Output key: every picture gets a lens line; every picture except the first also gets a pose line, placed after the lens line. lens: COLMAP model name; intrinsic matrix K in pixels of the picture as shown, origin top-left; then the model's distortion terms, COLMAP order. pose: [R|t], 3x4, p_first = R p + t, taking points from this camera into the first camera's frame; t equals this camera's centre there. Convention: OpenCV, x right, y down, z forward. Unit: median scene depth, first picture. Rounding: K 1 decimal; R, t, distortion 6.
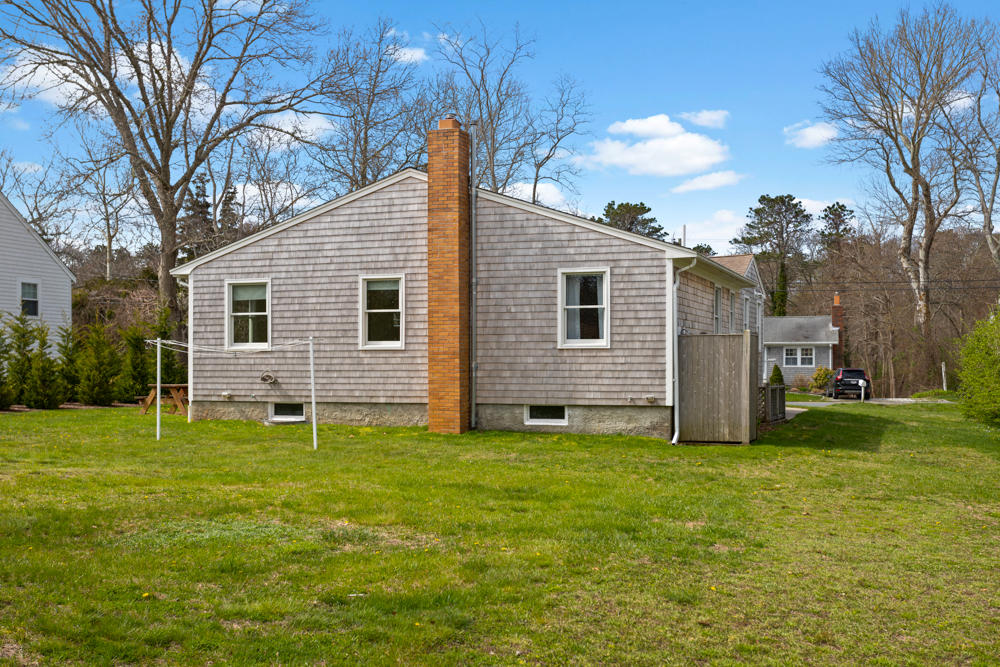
lens RADIAL K [[1159.6, 0, 500.0], [0, 1159.6, 333.5], [0, 0, 1]] dist [-0.008245, -0.008560]
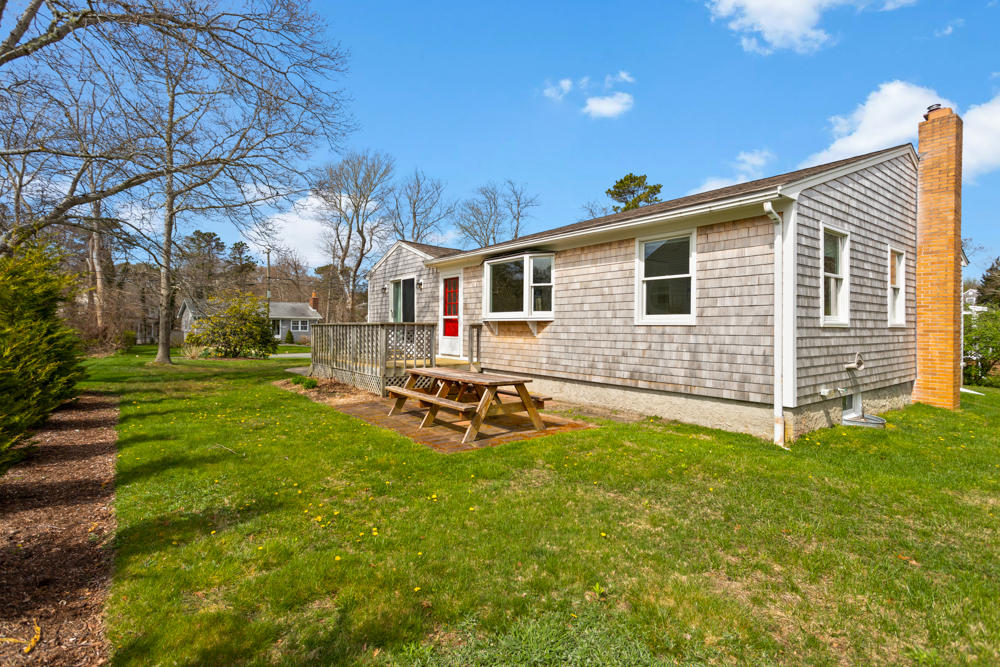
lens RADIAL K [[474.9, 0, 500.0], [0, 474.9, 333.5], [0, 0, 1]] dist [0.000509, 0.000291]
pose [[0.526408, -0.004964, 0.850217, -0.199860], [-0.028598, 0.999314, 0.023541, 0.006404], [-0.849751, -0.036706, 0.525905, 0.354485]]
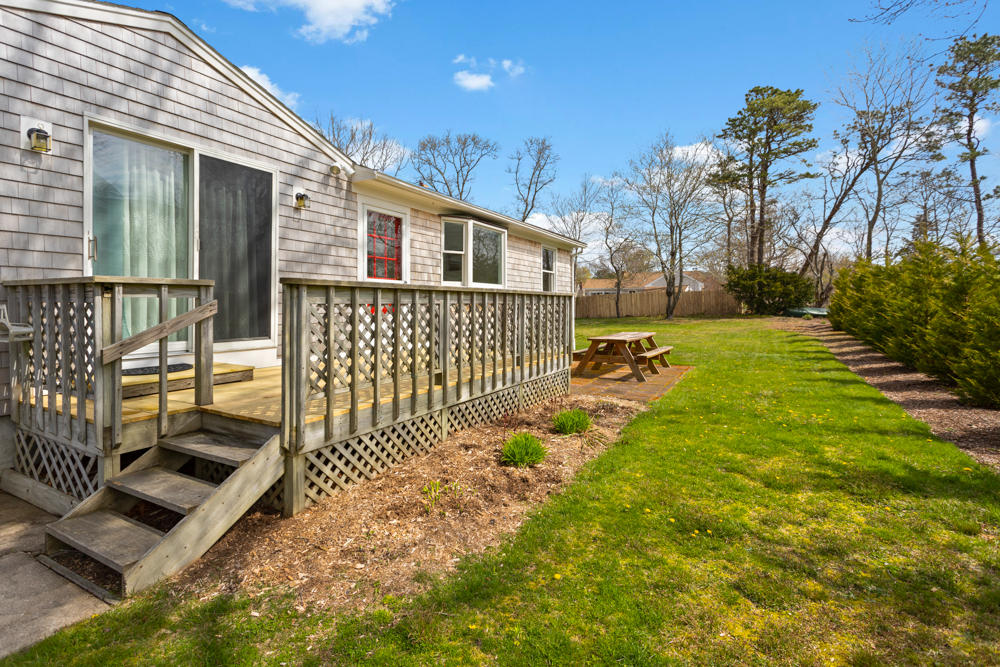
lens RADIAL K [[489.4, 0, 503.0], [0, 489.4, 310.9], [0, 0, 1]] dist [0.001269, 0.000343]
pose [[-0.990153, -0.004175, 0.139927, -0.097214], [-0.005761, 0.999924, -0.010932, 0.012619], [-0.139871, -0.011631, -0.990101, 0.570867]]
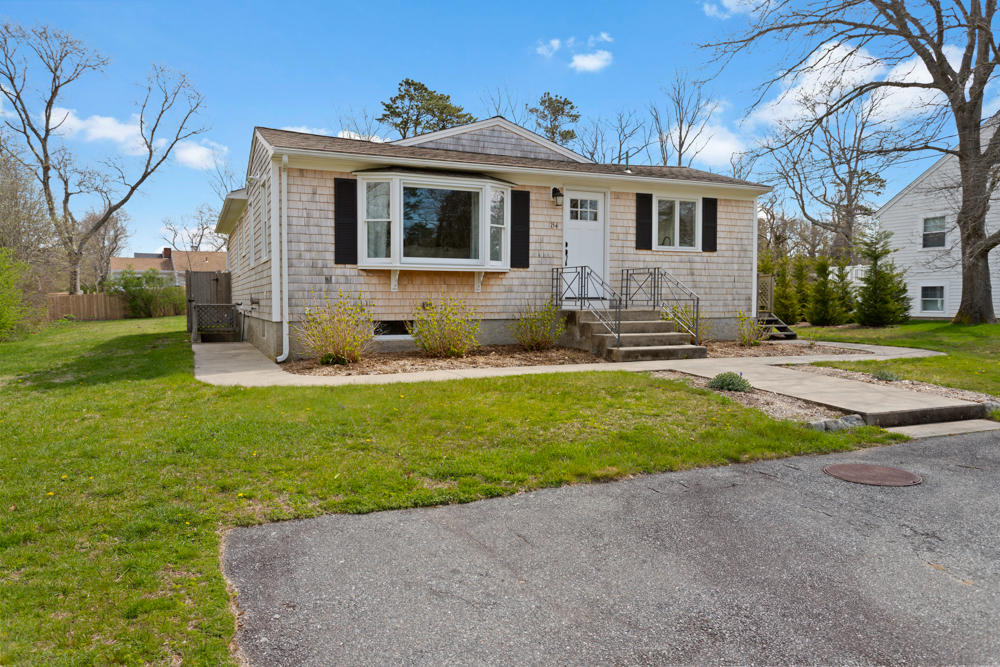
lens RADIAL K [[710.2, 0, 500.0], [0, 710.2, 333.5], [0, 0, 1]] dist [-0.002645, -0.000944]
pose [[-0.706634, 0.033908, -0.706767, 0.198797], [0.016717, 0.999372, 0.031233, 0.021371], [0.707382, 0.010255, -0.706757, 0.641831]]
